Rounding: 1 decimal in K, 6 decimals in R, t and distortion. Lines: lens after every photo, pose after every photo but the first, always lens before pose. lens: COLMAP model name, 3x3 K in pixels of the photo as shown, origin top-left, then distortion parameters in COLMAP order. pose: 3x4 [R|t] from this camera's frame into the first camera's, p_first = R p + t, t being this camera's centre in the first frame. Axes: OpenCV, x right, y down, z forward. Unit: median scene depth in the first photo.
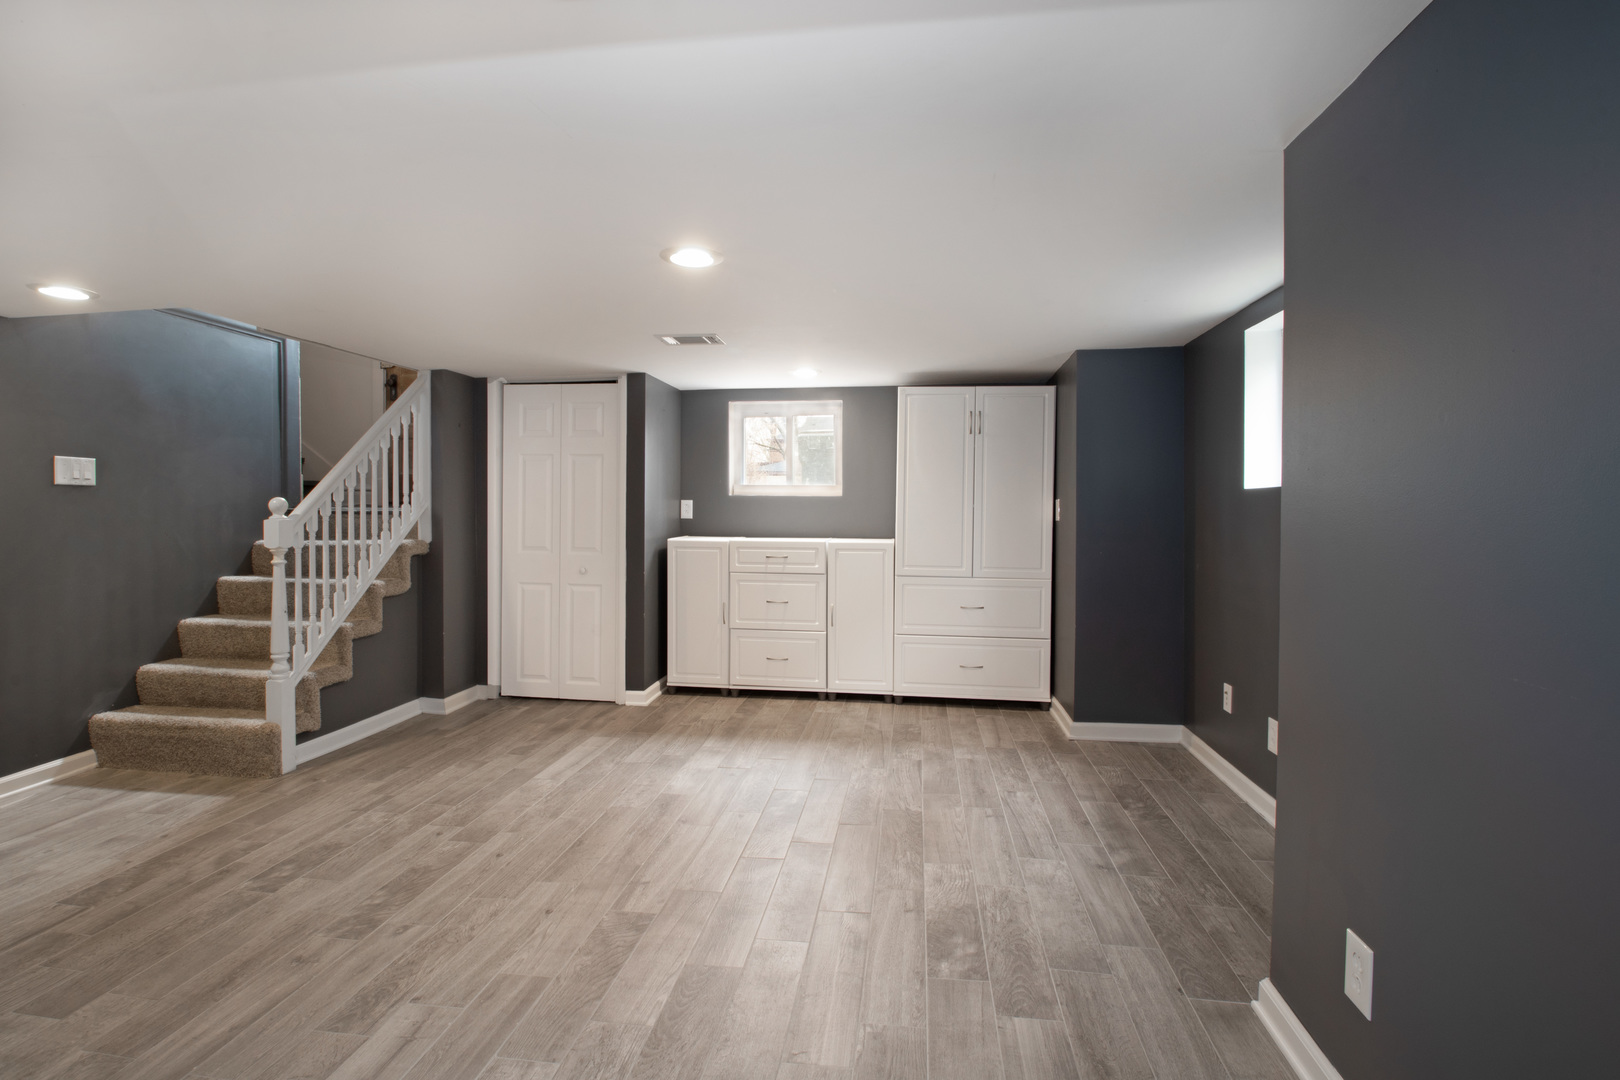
lens RADIAL K [[747.7, 0, 814.5], [0, 747.7, 532.4], [0, 0, 1]] dist [-0.000074, -0.009710]
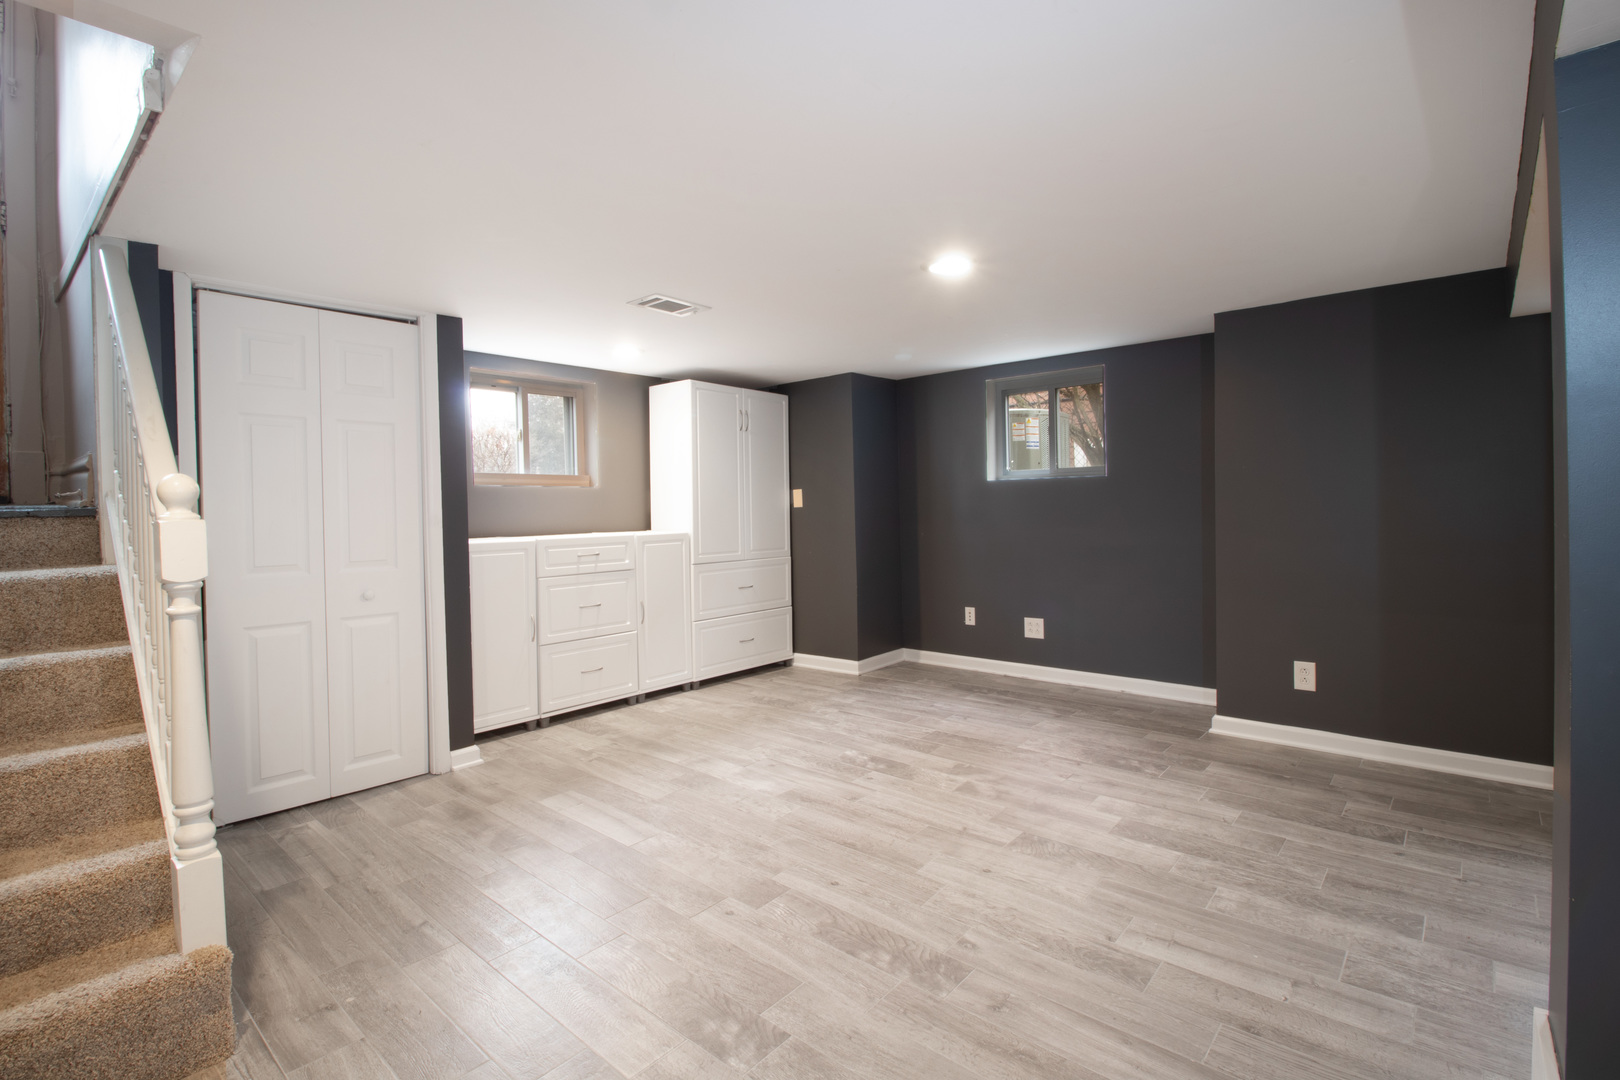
lens RADIAL K [[747.7, 0, 816.3], [0, 747.7, 528.8], [0, 0, 1]] dist [-0.000074, -0.009710]
pose [[0.549365, -0.041200, 0.834566, -0.902625], [0.048033, 0.998689, 0.017684, -0.001027], [-0.834201, 0.030372, 0.550624, 0.409067]]
